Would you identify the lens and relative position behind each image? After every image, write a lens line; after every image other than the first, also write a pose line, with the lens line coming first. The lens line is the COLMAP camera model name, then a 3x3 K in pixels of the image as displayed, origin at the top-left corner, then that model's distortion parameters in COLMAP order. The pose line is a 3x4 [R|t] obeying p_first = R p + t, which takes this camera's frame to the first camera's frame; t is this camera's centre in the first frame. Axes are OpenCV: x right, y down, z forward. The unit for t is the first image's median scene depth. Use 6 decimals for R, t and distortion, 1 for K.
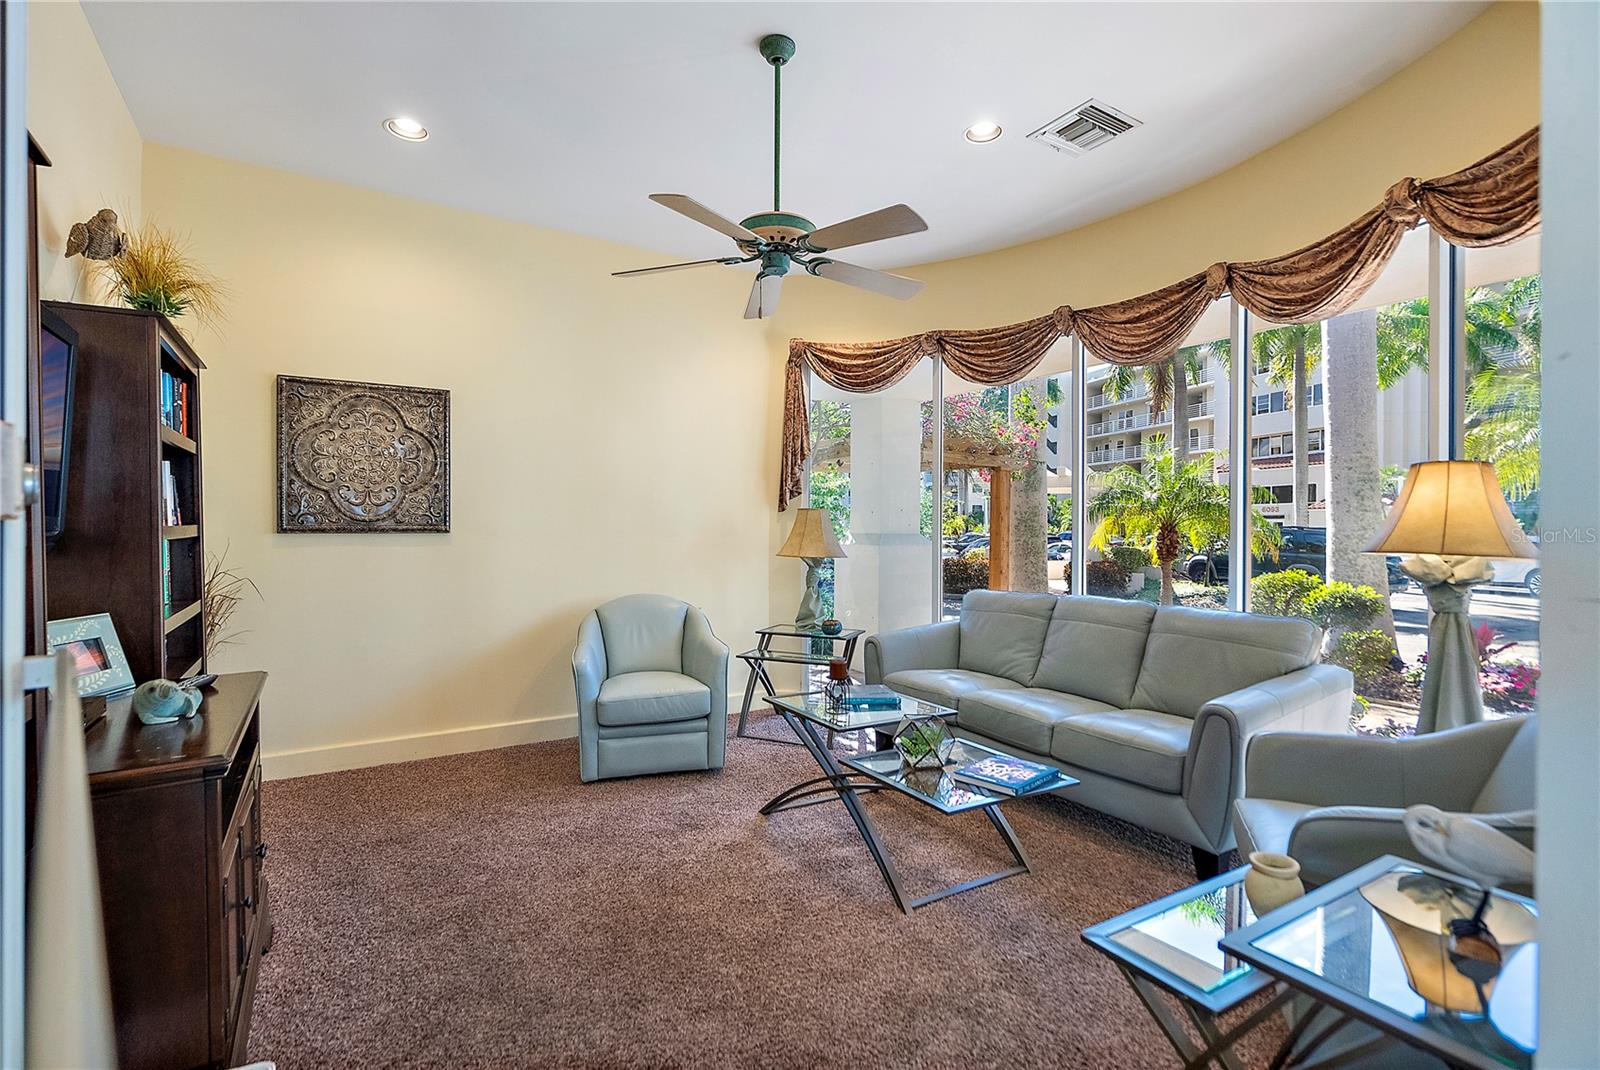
lens RADIAL K [[746.0, 0, 797.1], [0, 746.0, 529.2], [0, 0, 1]] dist [-0.002715, -0.000002]
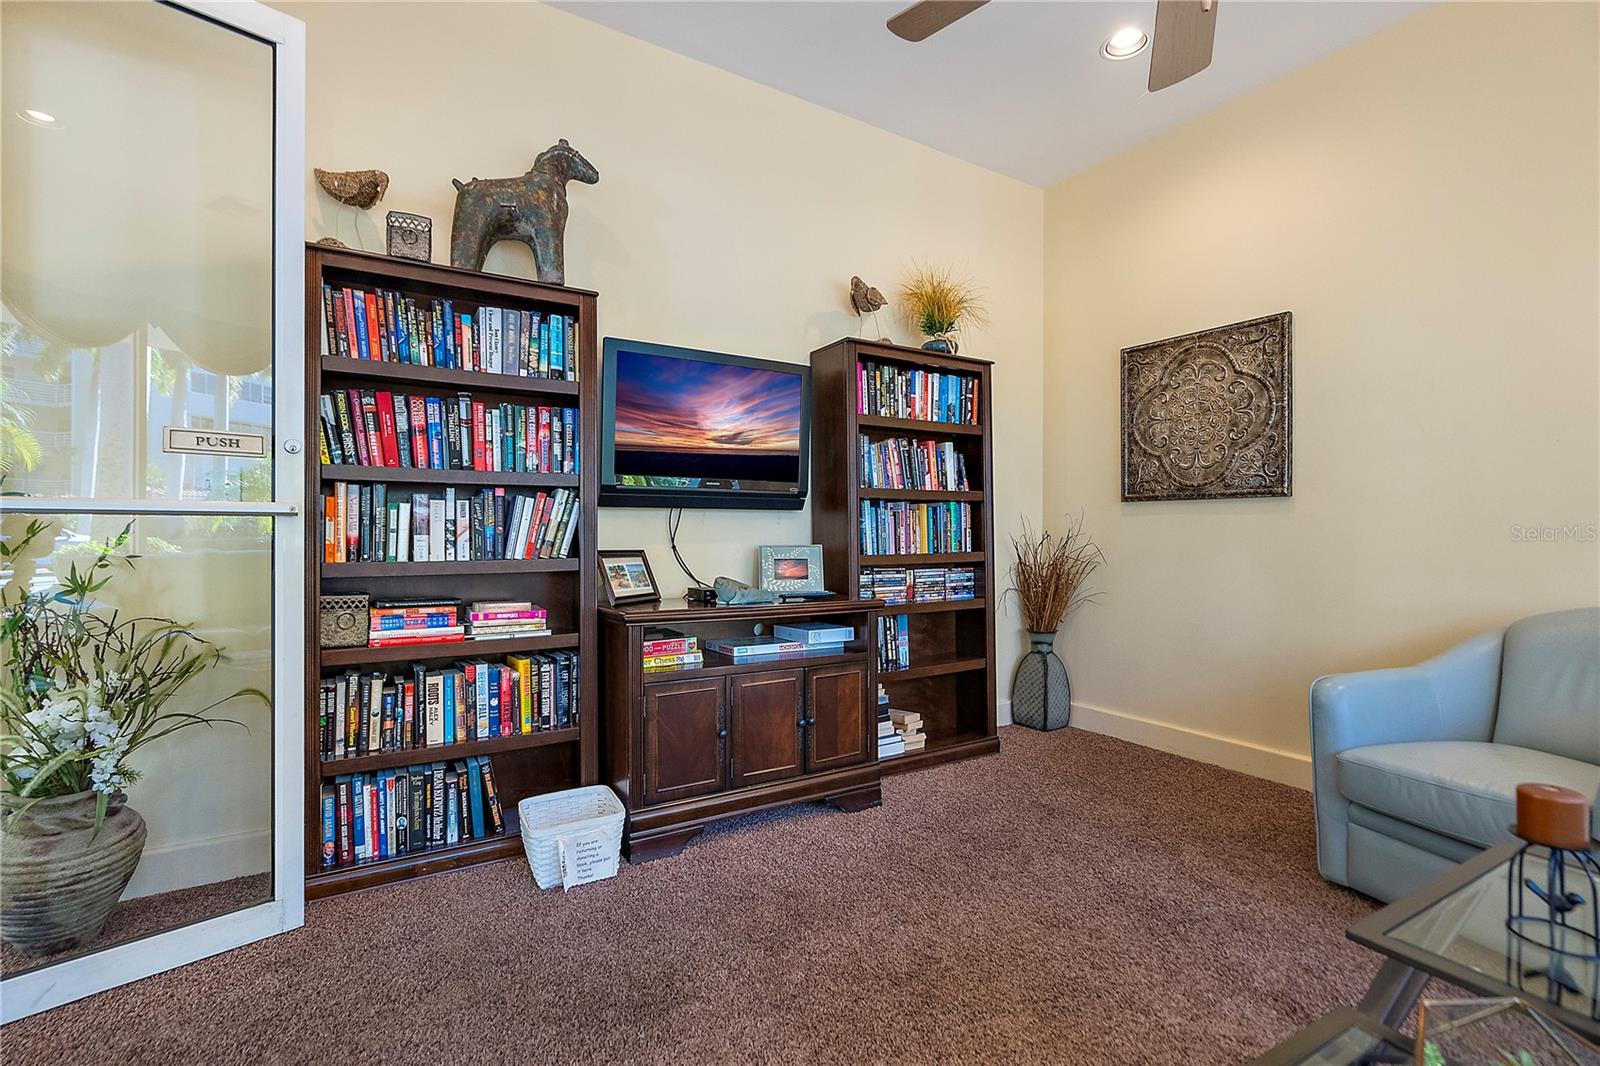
lens RADIAL K [[746.0, 0, 802.8], [0, 746.0, 534.3], [0, 0, 1]] dist [-0.002715, -0.000002]
pose [[-0.020062, 0.001977, -0.999797, 0.336063], [-0.005082, 0.999985, 0.002079, 0.048217], [0.999786, 0.005122, -0.020052, 0.550097]]
